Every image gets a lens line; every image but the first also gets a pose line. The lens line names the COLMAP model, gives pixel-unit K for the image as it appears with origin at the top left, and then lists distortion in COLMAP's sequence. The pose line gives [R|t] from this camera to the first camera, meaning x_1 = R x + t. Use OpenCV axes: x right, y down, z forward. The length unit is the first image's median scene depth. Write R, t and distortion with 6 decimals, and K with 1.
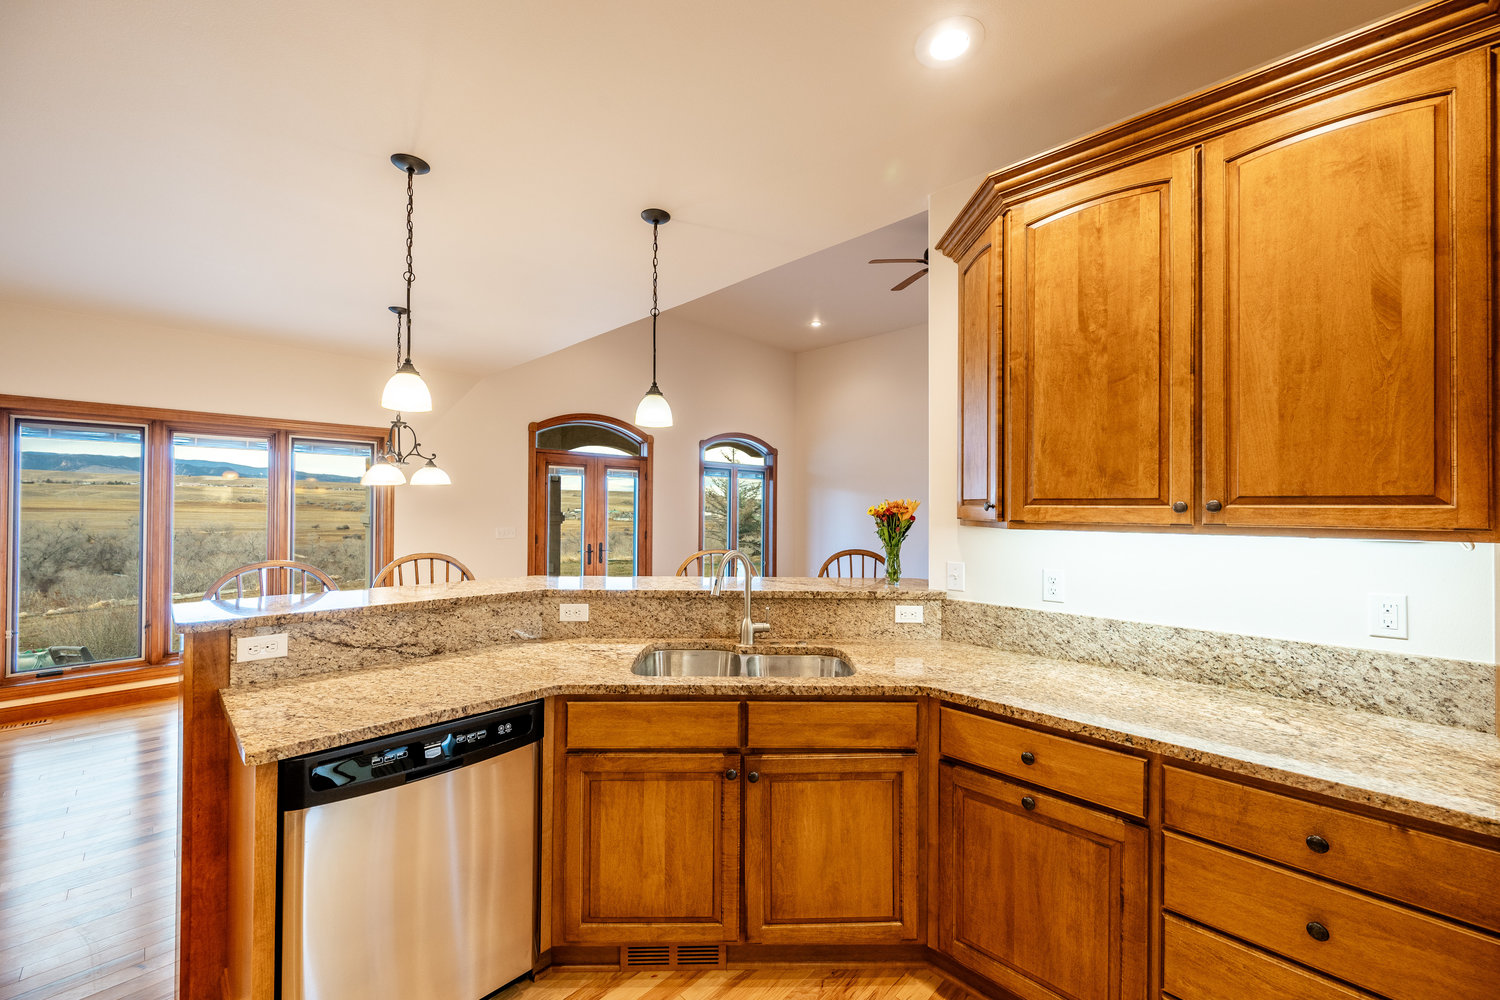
lens RADIAL K [[583.8, 0, 755.4], [0, 583.8, 503.6], [0, 0, 1]] dist [-0.001798, -0.001433]
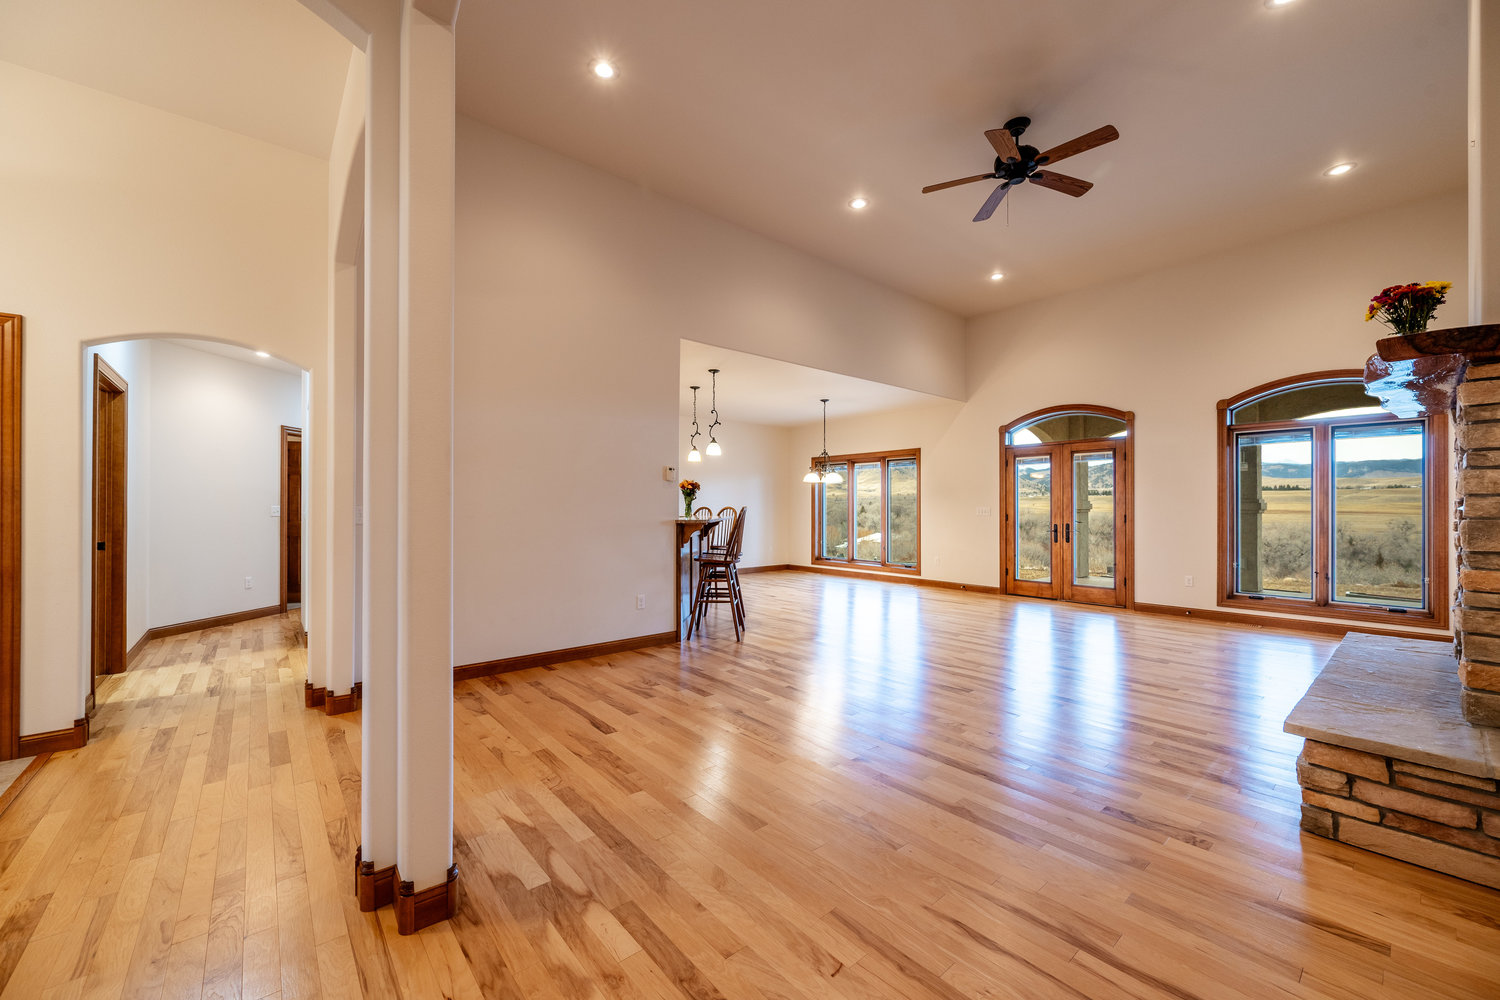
lens RADIAL K [[583.8, 0, 748.6], [0, 583.8, 504.7], [0, 0, 1]] dist [-0.001798, -0.001433]
pose [[-0.109628, -0.010347, -0.993919, 2.659097], [0.005572, 0.999924, -0.011024, 0.124718], [0.993957, -0.006747, -0.109562, 1.642175]]
